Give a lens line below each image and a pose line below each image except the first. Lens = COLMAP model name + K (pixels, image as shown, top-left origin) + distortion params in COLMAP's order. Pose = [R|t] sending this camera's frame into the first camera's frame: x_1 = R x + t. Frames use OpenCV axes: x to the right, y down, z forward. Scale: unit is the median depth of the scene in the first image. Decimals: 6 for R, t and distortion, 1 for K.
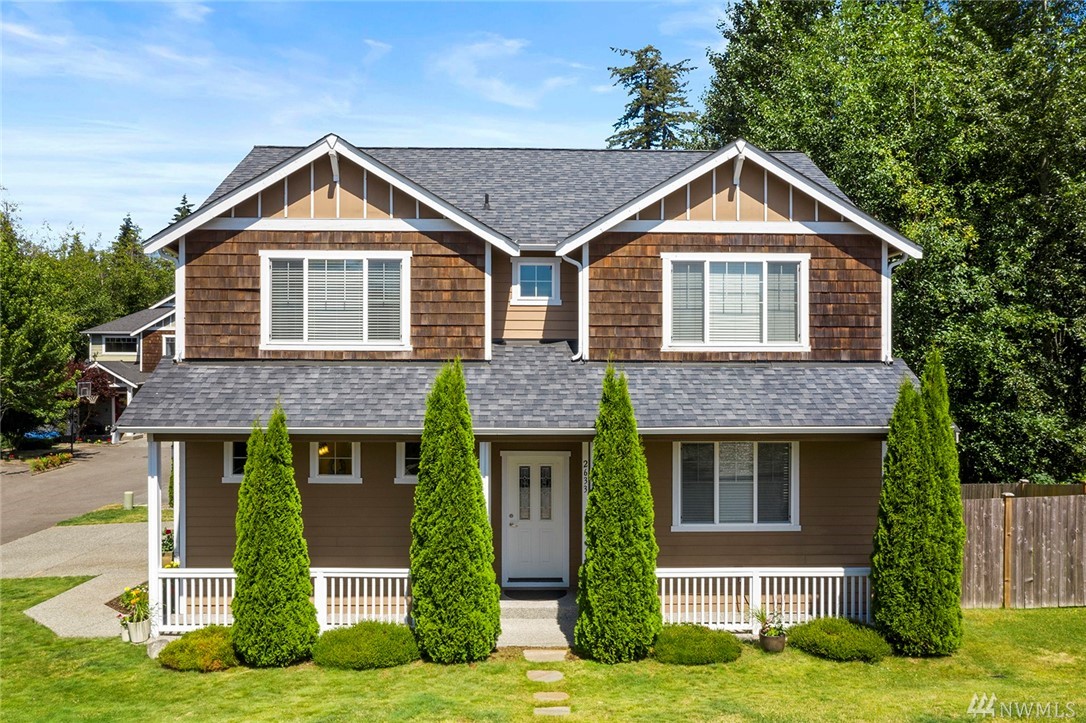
lens RADIAL K [[876.2, 0, 548.1], [0, 876.2, 363.5], [0, 0, 1]] dist [-0.006564, -0.001065]
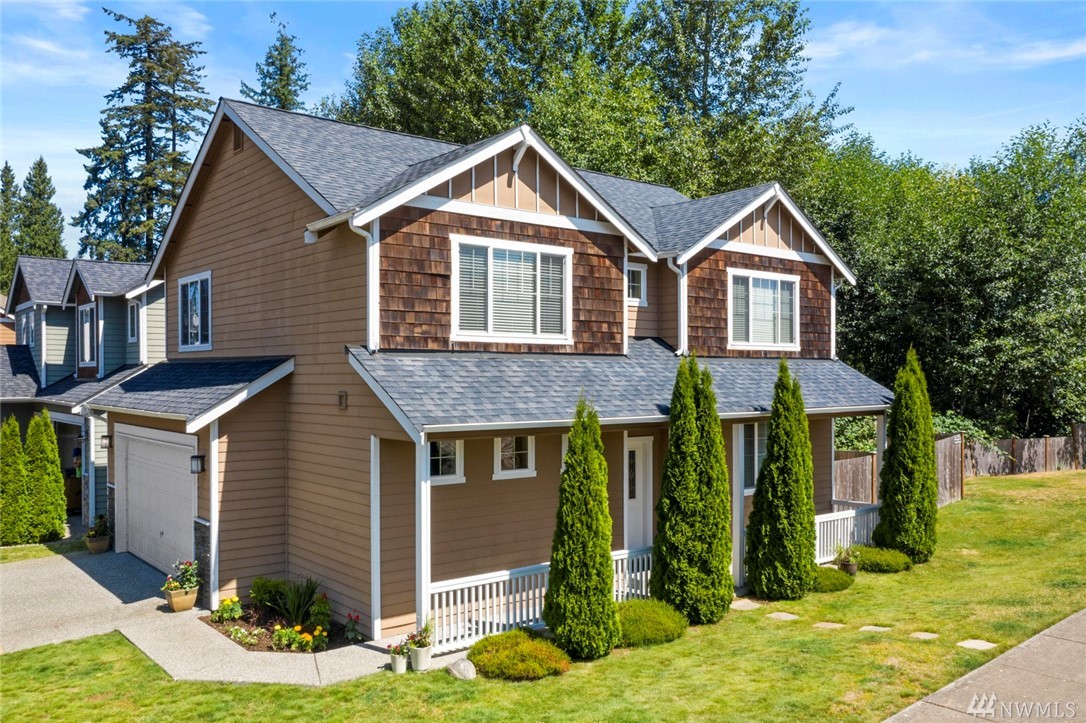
lens RADIAL K [[876.2, 0, 550.9], [0, 876.2, 364.1], [0, 0, 1]] dist [-0.006564, -0.001065]
pose [[0.790110, 0.005017, 0.612945, -0.810325], [-0.002183, 0.999983, -0.005370, 0.013810], [-0.612961, 0.002905, 0.790108, 0.198509]]
